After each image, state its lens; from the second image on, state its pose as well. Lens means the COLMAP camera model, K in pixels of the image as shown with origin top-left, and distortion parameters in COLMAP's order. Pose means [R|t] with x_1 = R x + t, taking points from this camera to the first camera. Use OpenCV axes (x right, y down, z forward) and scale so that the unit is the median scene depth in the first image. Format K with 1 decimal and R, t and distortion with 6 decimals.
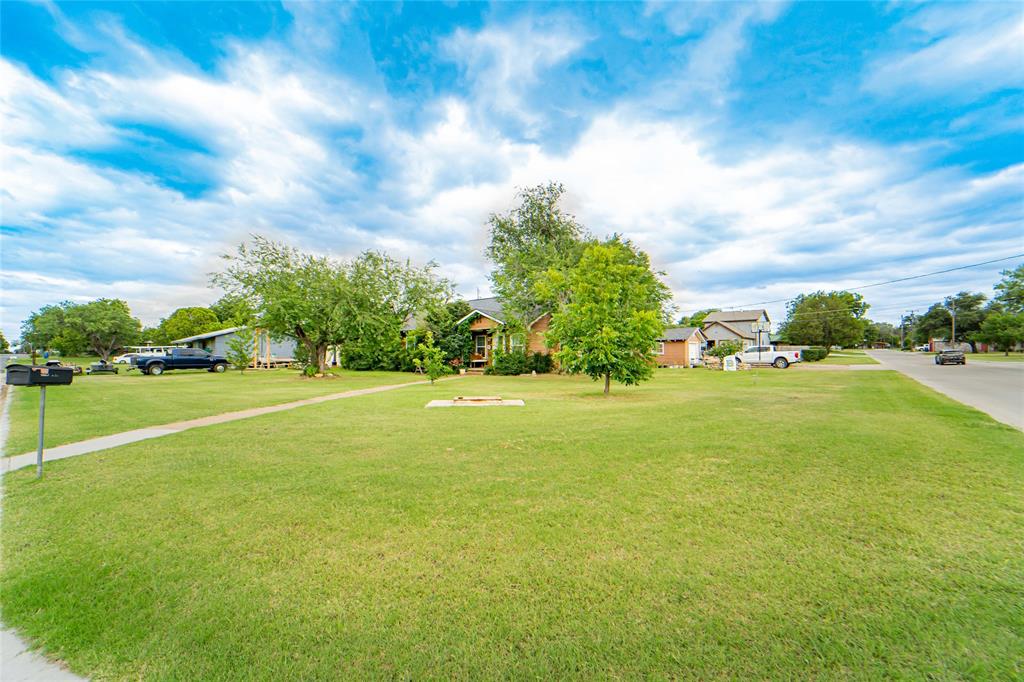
lens RADIAL K [[420.5, 0, 514.6], [0, 420.5, 348.6], [0, 0, 1]] dist [-0.022971, 0.000800]
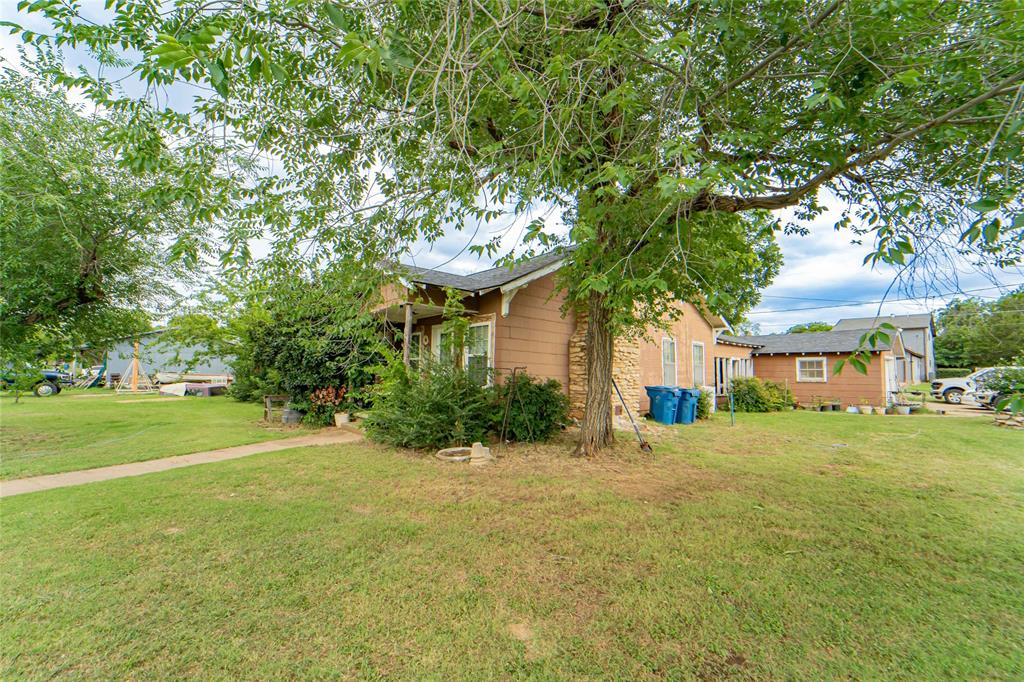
lens RADIAL K [[420.5, 0, 514.6], [0, 420.5, 348.6], [0, 0, 1]] dist [-0.022971, 0.000800]
pose [[0.987074, 0.007035, -0.160108, 0.093625], [-0.014222, 0.998940, -0.043787, 0.002465], [0.159630, 0.045498, 0.986128, 0.606453]]
